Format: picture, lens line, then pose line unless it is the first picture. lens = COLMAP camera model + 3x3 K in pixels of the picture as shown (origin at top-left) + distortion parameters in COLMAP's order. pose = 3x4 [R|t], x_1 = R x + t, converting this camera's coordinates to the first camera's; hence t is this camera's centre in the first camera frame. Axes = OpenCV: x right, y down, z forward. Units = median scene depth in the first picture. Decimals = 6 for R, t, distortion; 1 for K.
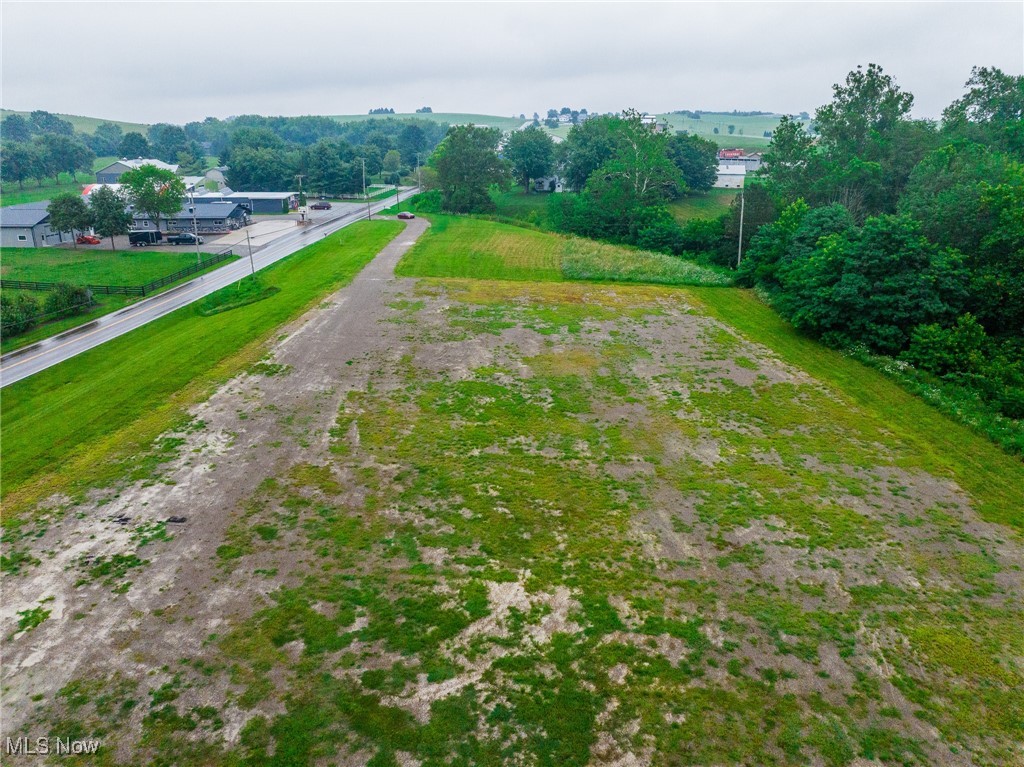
lens RADIAL K [[719.5, 0, 513.8], [0, 719.5, 388.6], [0, 0, 1]] dist [-0.043835, 0.008349]
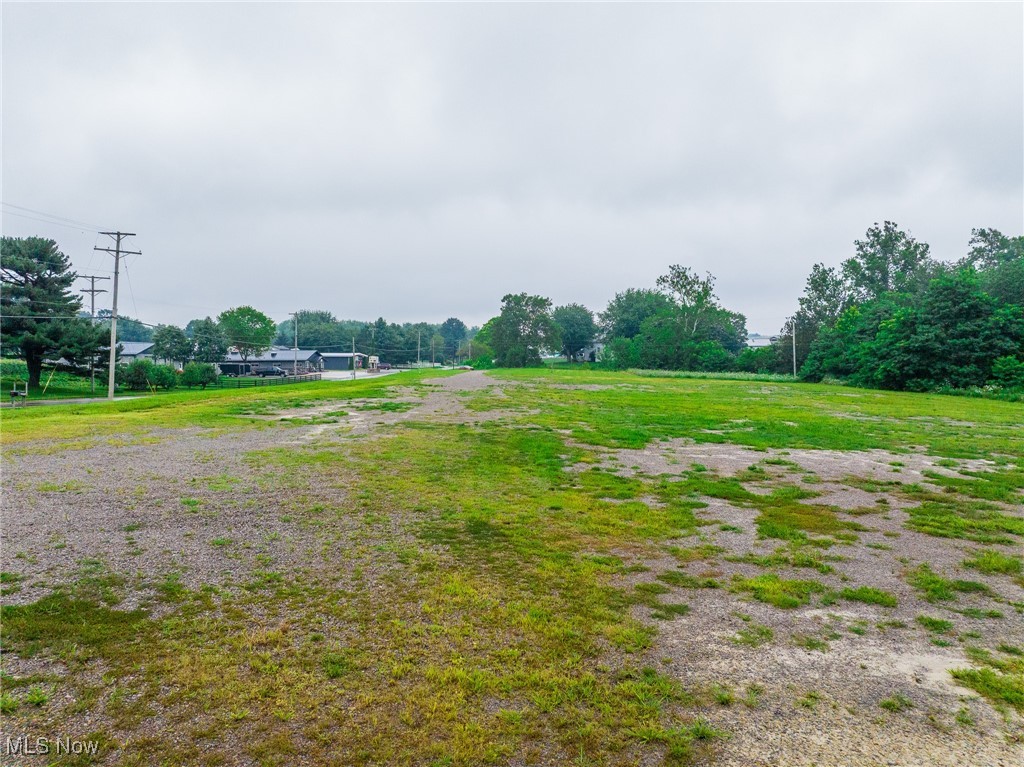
lens RADIAL K [[719.5, 0, 514.8], [0, 719.5, 382.1], [0, 0, 1]] dist [-0.043835, 0.008349]
pose [[0.999982, 0.001123, -0.005904, -0.161497], [-0.002915, 0.949674, -0.313226, 0.265138], [0.005255, 0.313238, 0.949660, -0.040126]]
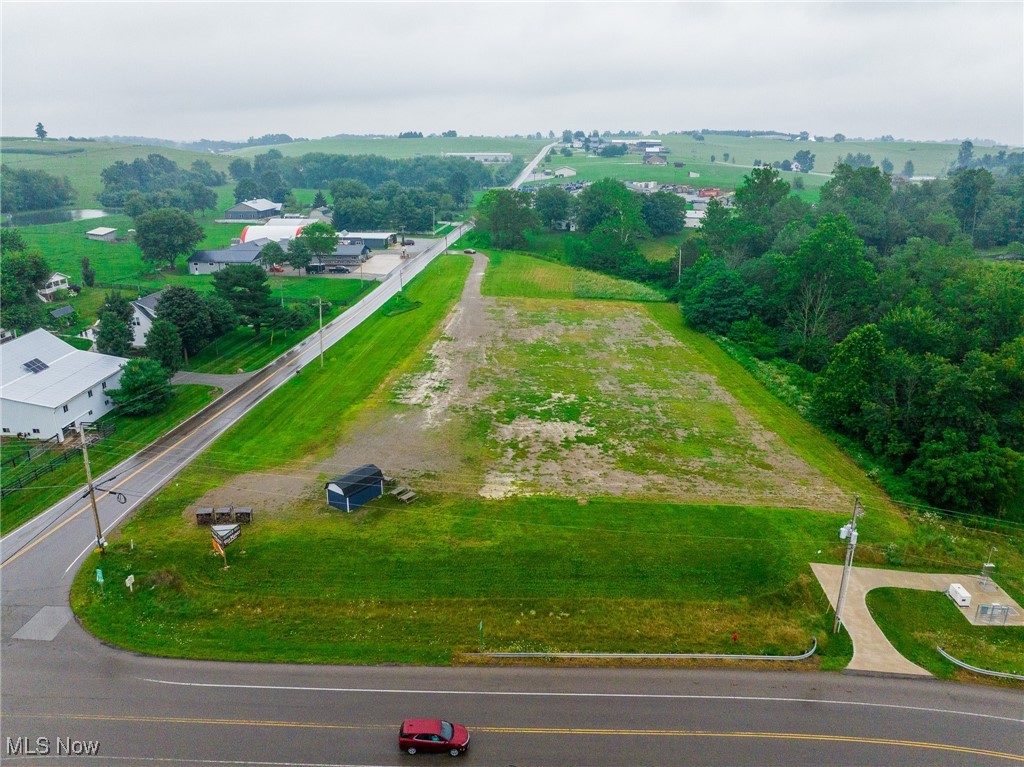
lens RADIAL K [[719.5, 0, 513.9], [0, 719.5, 389.7], [0, 0, 1]] dist [-0.043835, 0.008349]
pose [[0.999826, 0.005858, -0.017691, -0.070537], [-0.005995, 0.999953, -0.007677, 0.130890], [0.017645, 0.007782, 0.999814, -1.122130]]
